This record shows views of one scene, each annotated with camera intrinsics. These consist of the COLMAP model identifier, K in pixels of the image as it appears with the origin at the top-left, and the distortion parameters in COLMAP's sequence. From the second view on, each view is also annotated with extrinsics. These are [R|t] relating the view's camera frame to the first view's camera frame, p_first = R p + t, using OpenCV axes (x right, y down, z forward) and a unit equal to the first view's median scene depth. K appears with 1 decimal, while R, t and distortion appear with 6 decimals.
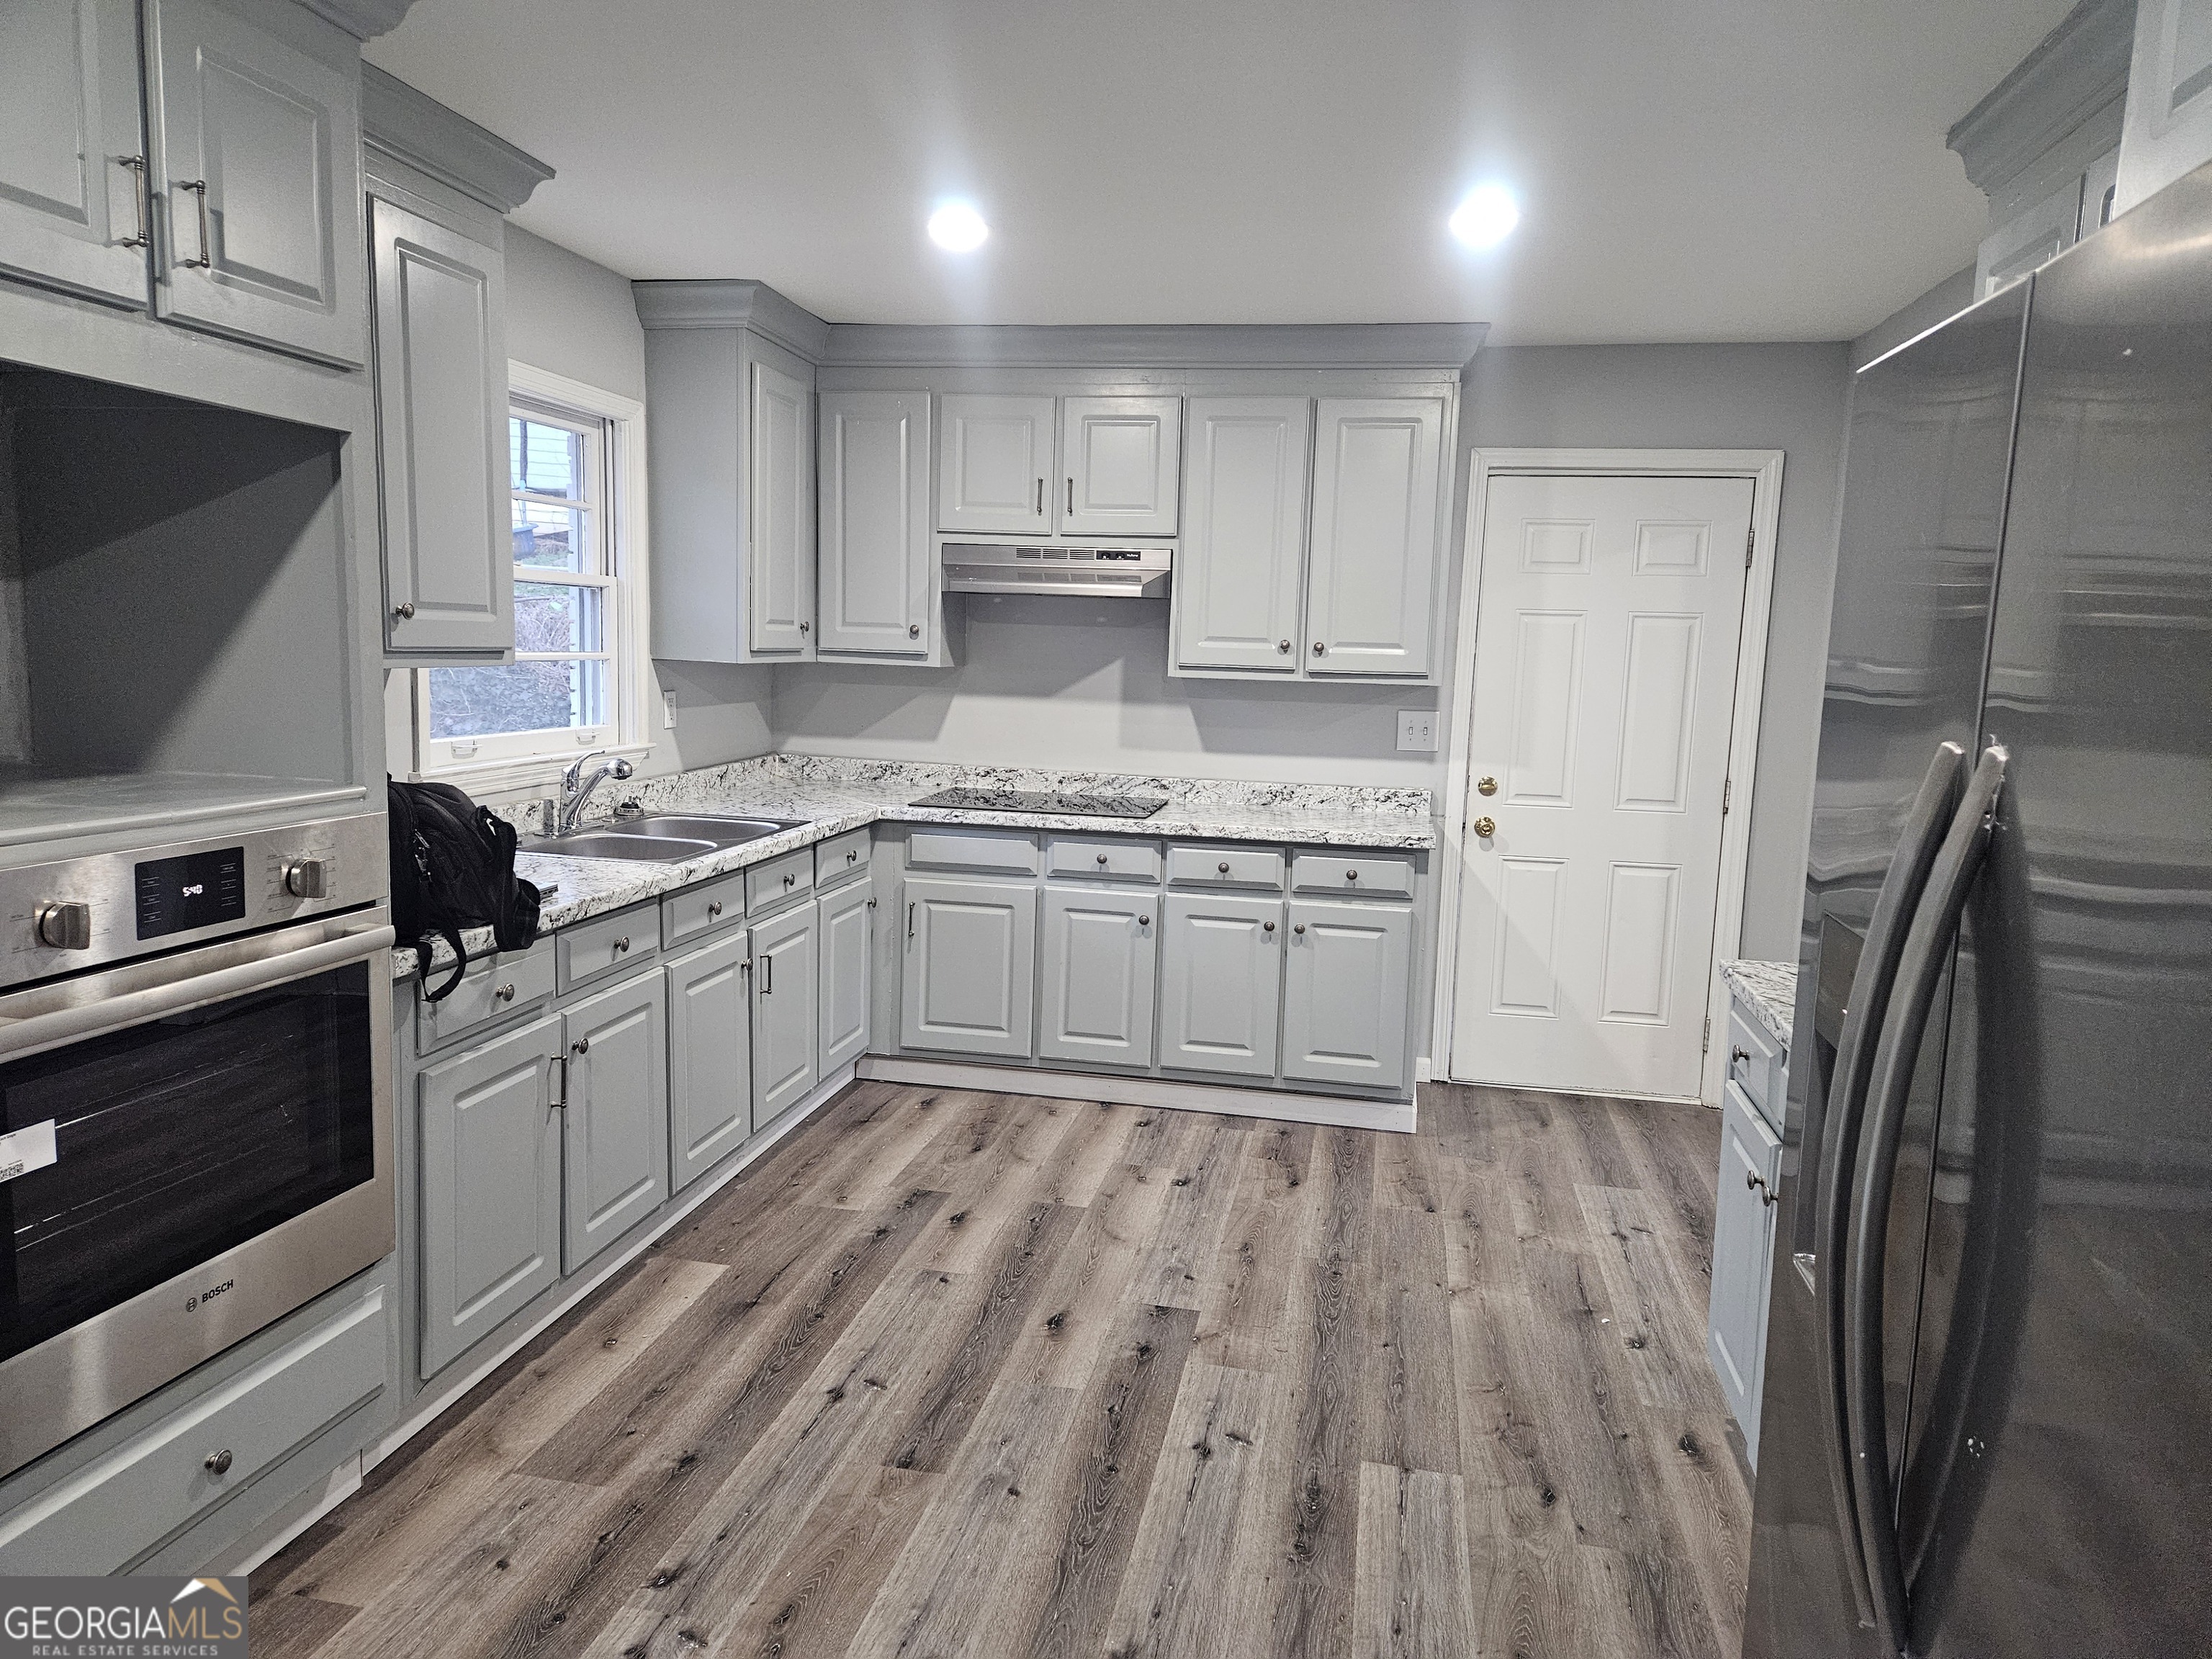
lens RADIAL K [[1464.1, 0, 1119.4], [0, 1464.1, 821.7], [0, 0, 1]] dist [0.071312, -0.050163]
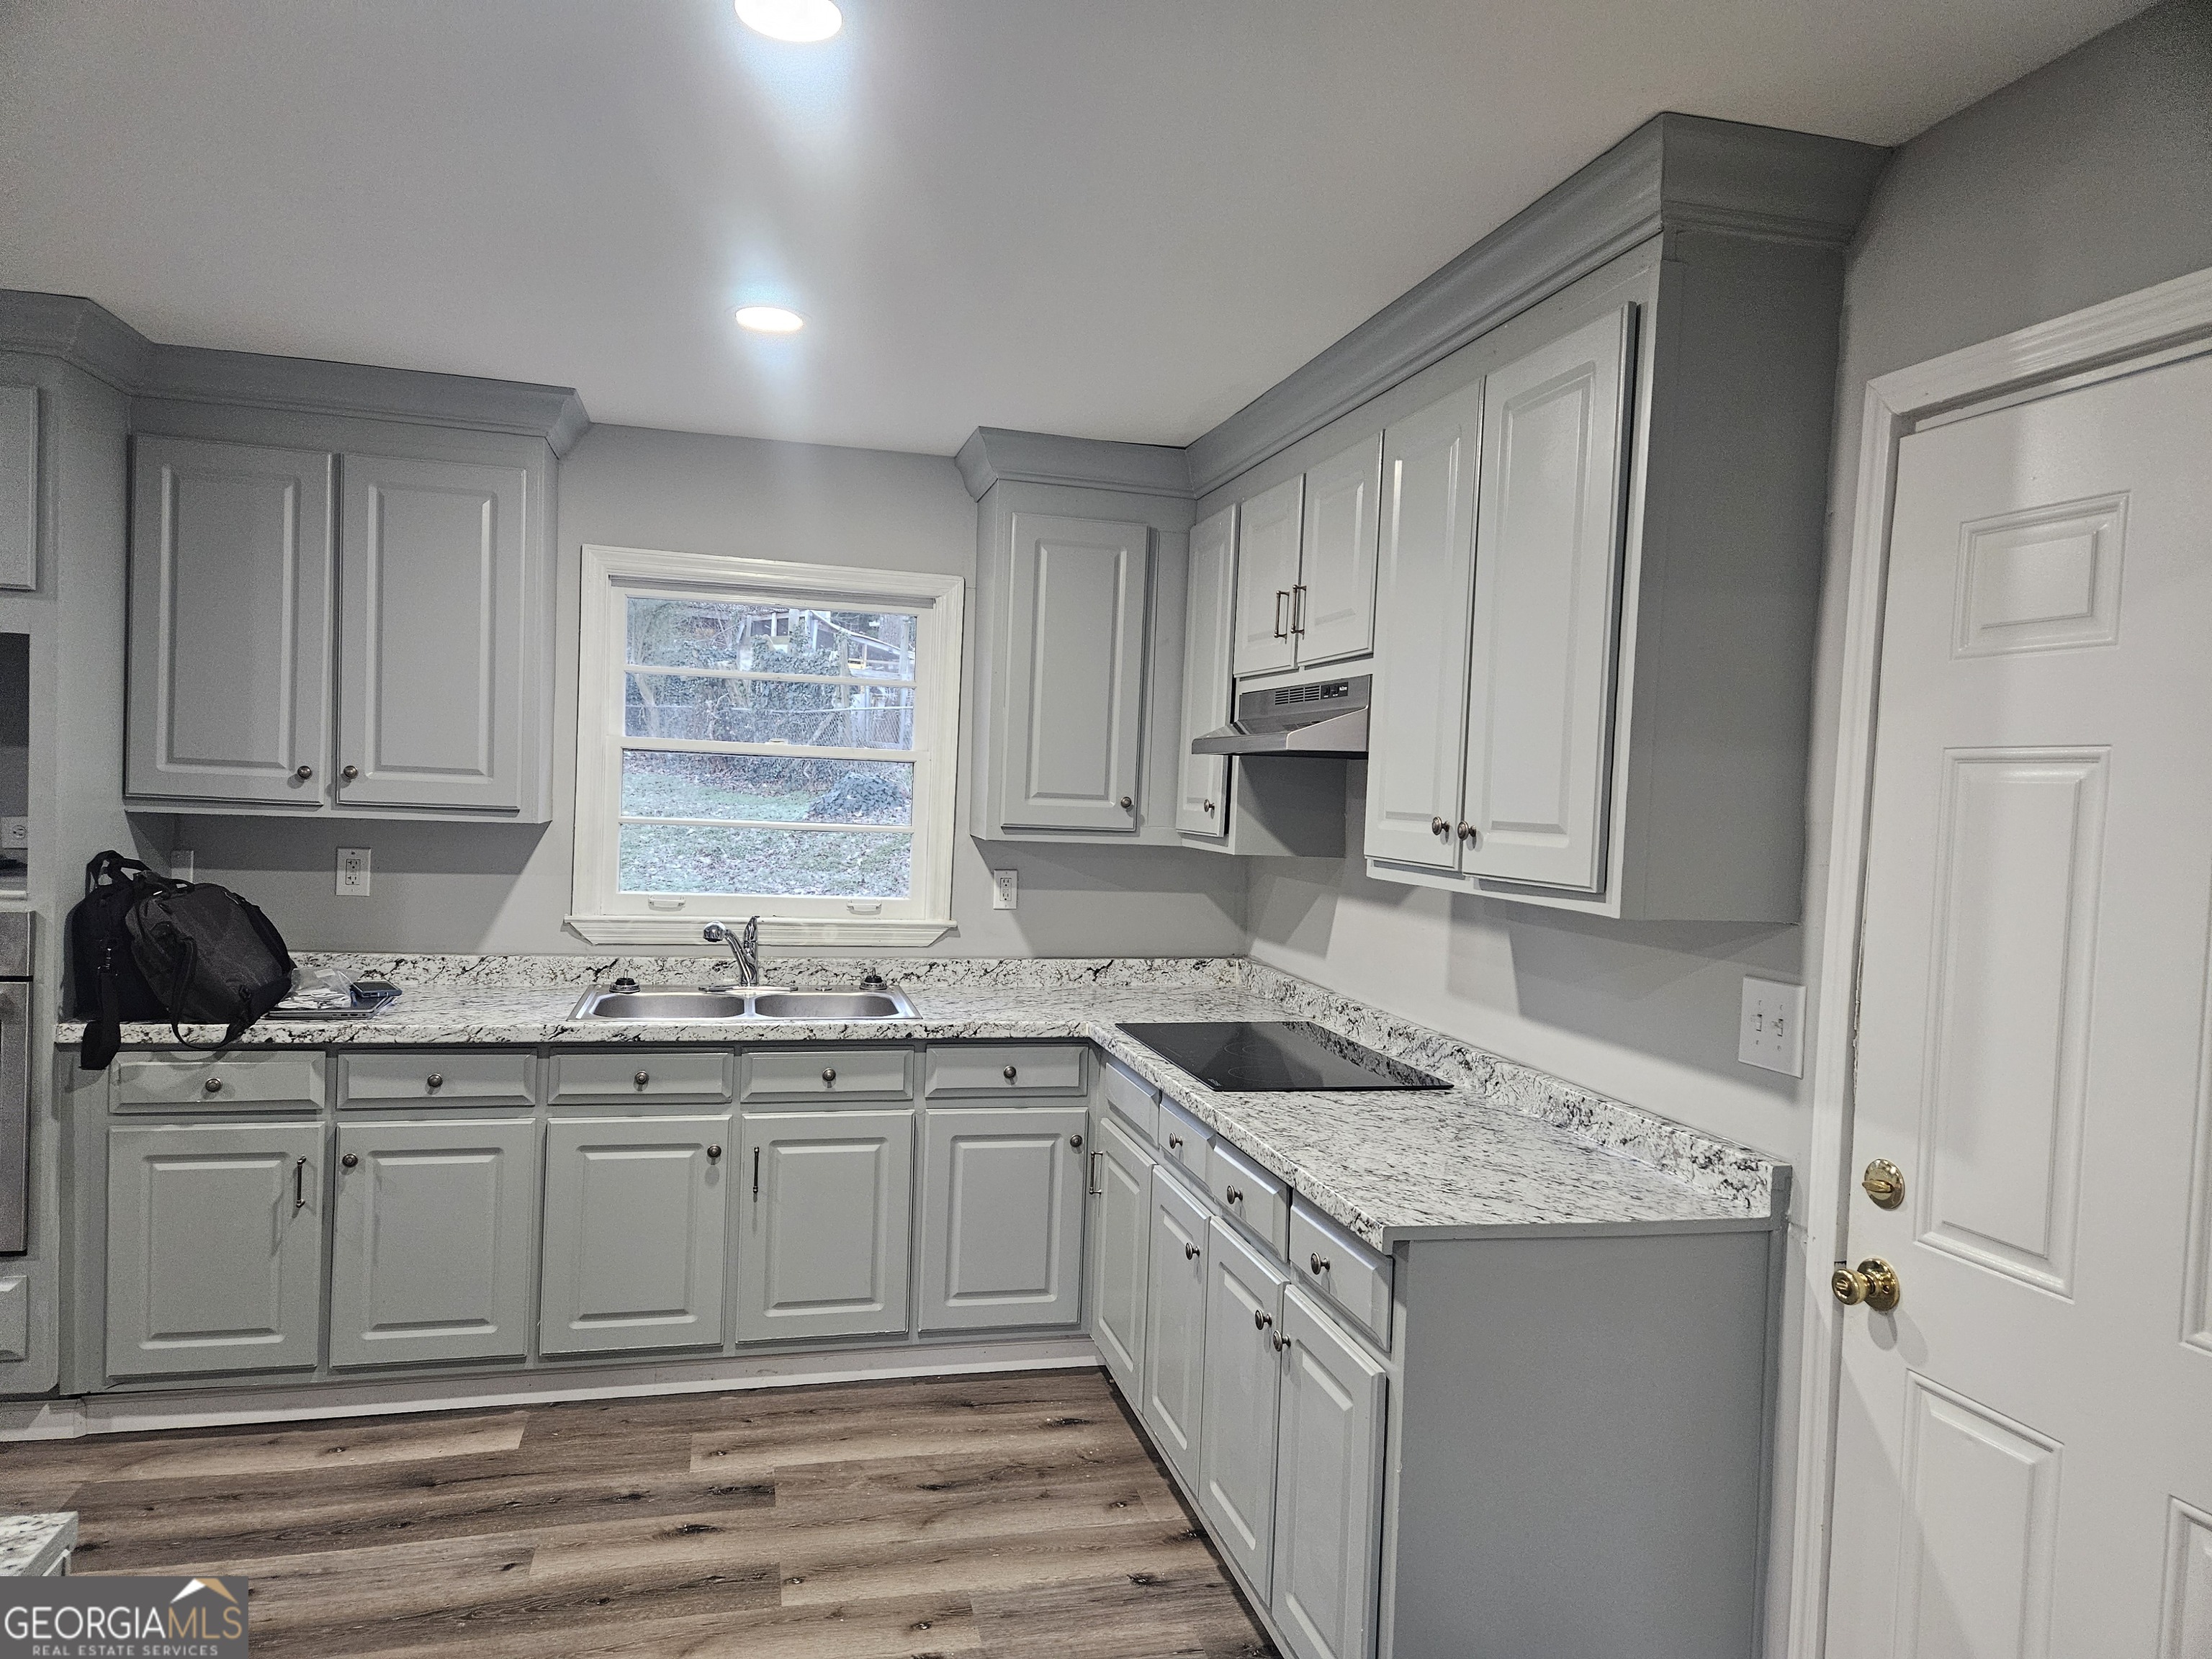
lens RADIAL K [[1487.6, 0, 1147.4], [0, 1487.6, 837.7], [0, 0, 1]] dist [0.071419, -0.045496]
pose [[0.399135, 0.013572, -0.916792, 0.639487], [-0.139082, 0.989216, -0.045906, -0.082612], [0.906282, 0.145832, 0.396719, 0.743437]]
